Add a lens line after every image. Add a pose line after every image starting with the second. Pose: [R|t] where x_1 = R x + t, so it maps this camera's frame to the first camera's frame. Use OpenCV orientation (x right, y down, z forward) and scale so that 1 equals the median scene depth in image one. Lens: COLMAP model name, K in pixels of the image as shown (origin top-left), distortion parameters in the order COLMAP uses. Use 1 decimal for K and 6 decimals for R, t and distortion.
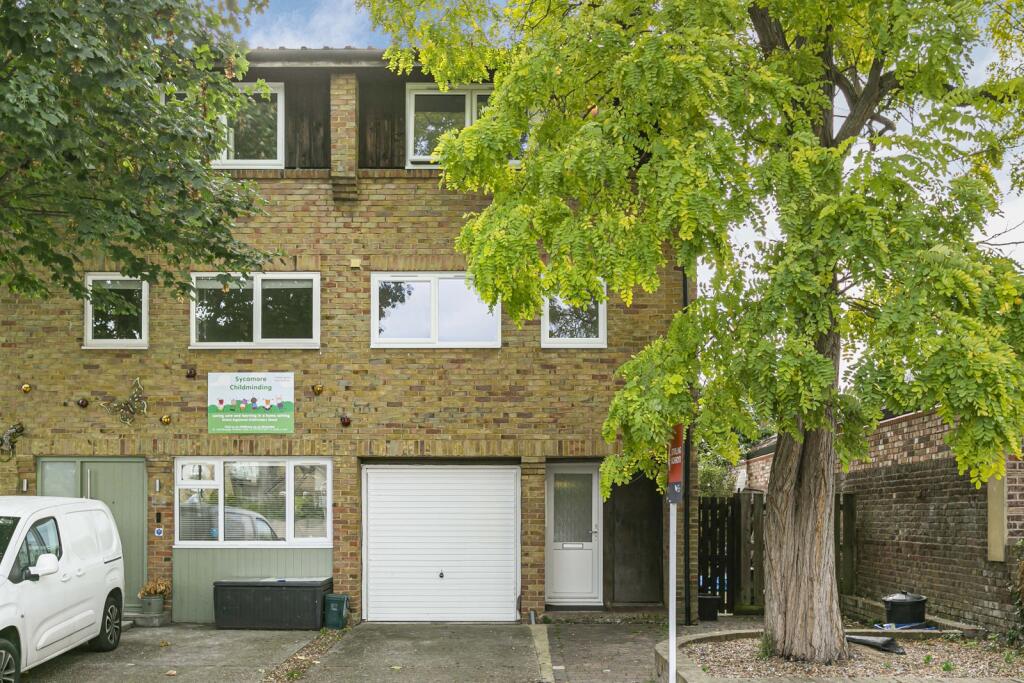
lens RADIAL K [[909.8, 0, 512.0], [0, 909.8, 341.5], [0, 0, 1]] dist [-0.005021, 0.005474]
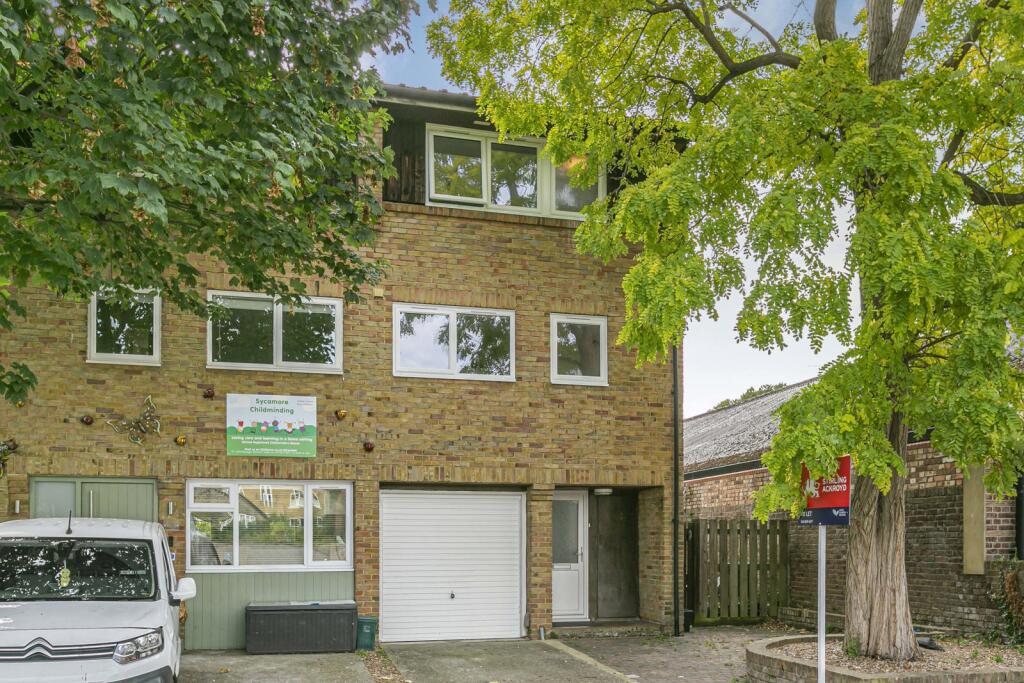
lens RADIAL K [[859.4, 0, 512.0], [0, 859.4, 373.3], [0, 0, 1]] dist [0.000601, -0.003694]
pose [[0.964990, 0.048225, 0.257817, -0.279382], [-0.046907, 0.998836, -0.011263, 0.008673], [-0.258060, -0.001225, 0.966128, 0.026289]]
